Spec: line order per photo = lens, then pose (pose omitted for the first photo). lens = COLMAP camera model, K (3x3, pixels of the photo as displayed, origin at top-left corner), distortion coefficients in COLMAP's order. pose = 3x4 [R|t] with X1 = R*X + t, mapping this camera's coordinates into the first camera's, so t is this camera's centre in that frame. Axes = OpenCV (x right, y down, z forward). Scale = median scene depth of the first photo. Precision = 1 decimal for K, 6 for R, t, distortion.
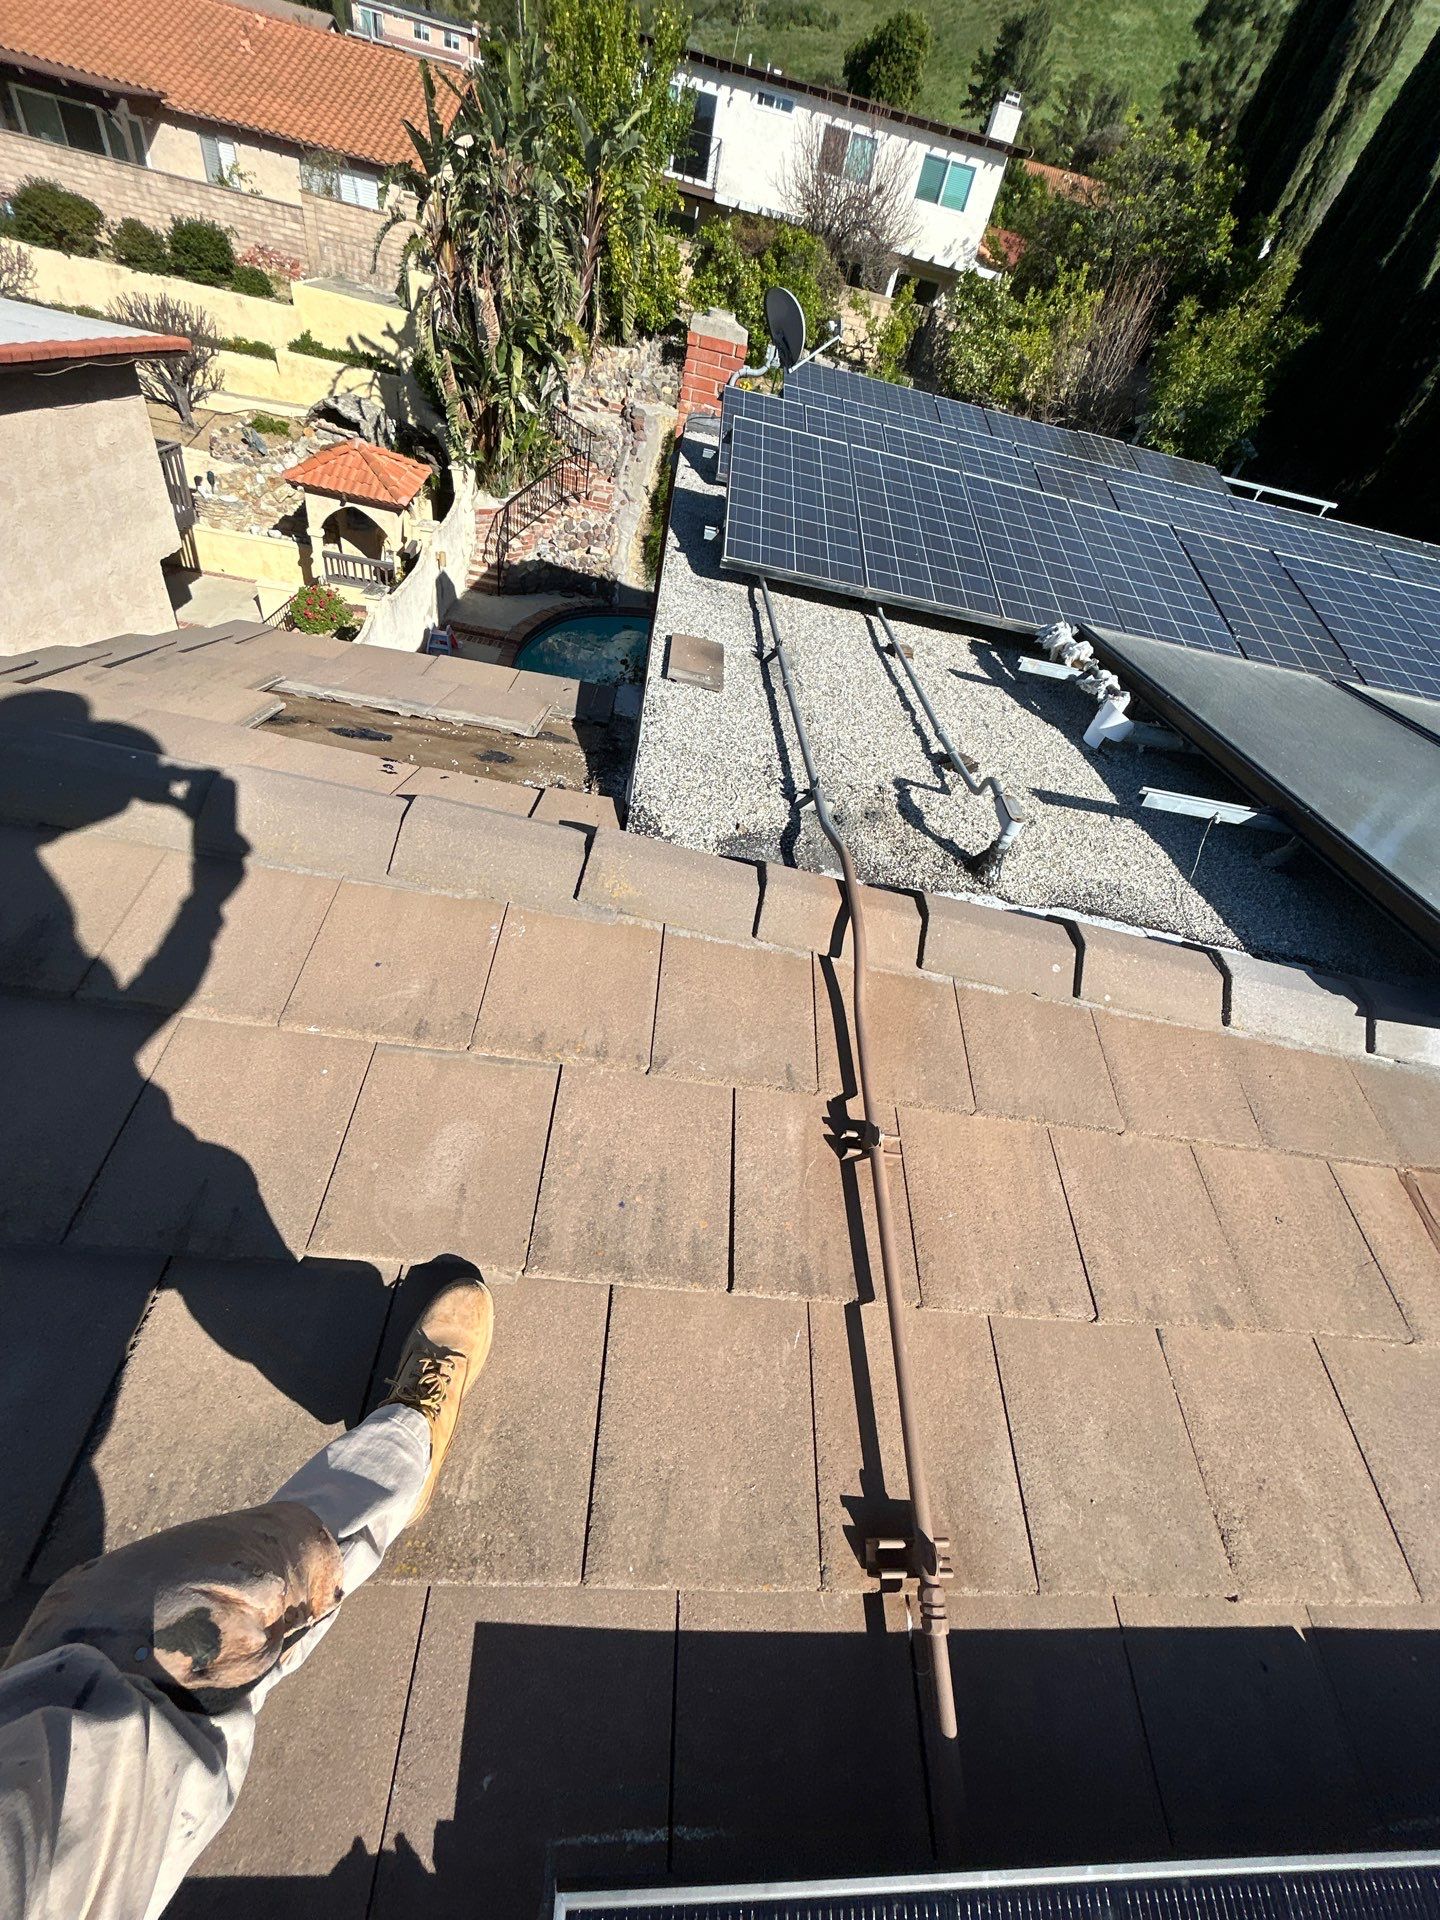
lens RADIAL K [[779.9, 0, 720.0], [0, 779.9, 960.0], [0, 0, 1]] dist [0.011047, -0.000825]
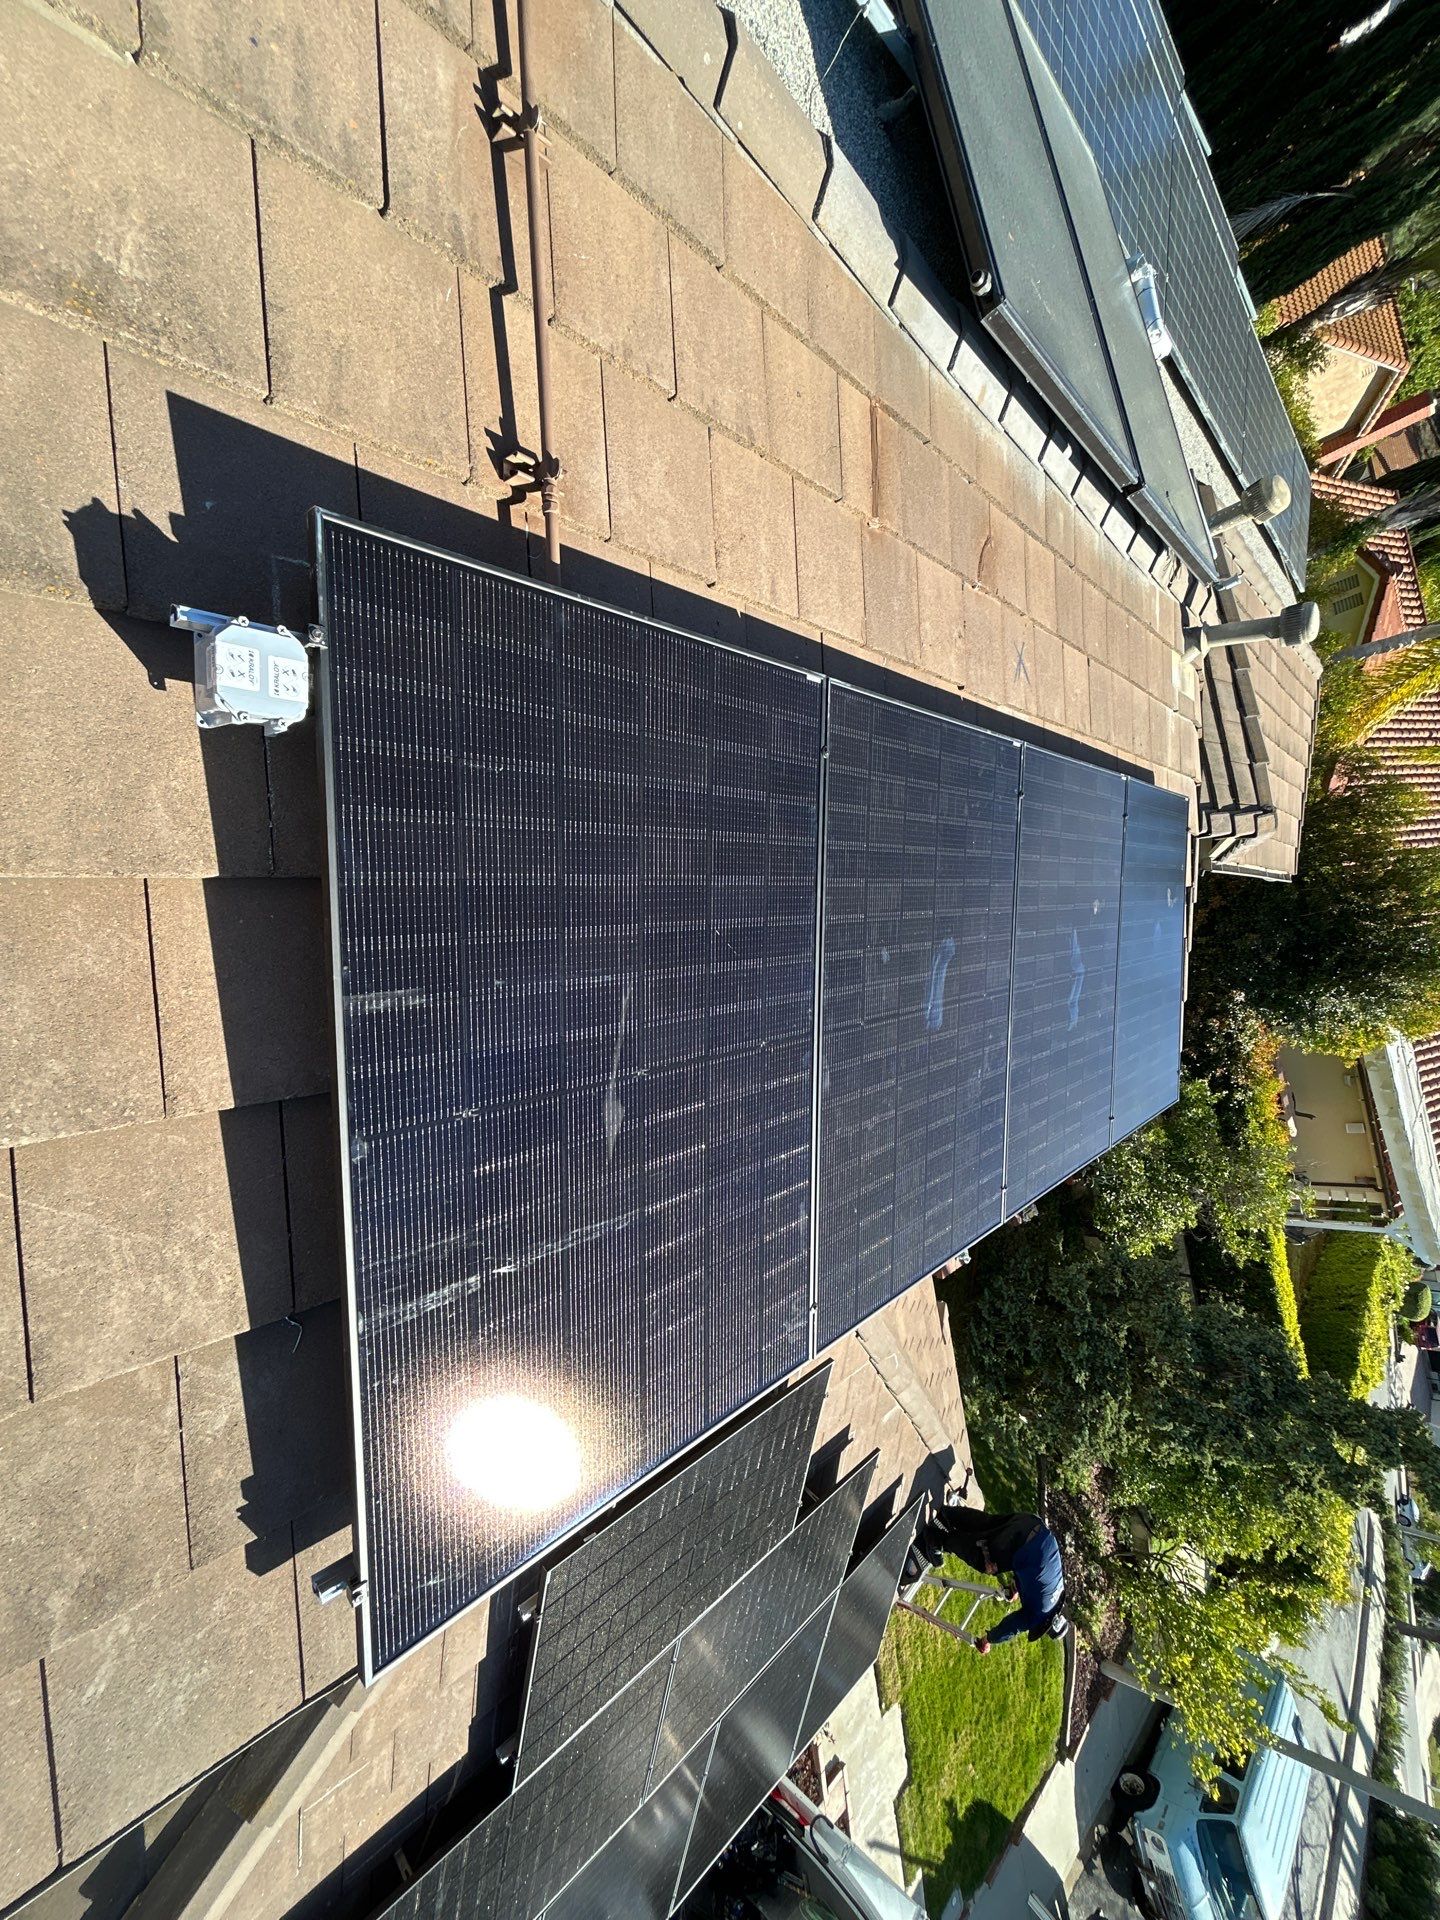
lens RADIAL K [[779.9, 0, 720.0], [0, 779.9, 960.0], [0, 0, 1]] dist [0.011047, -0.000825]
pose [[0.824415, -0.072431, 0.561332, -0.271615], [-0.296944, 0.788967, 0.537918, 0.500728], [-0.481834, -0.610152, 0.628928, -0.450278]]
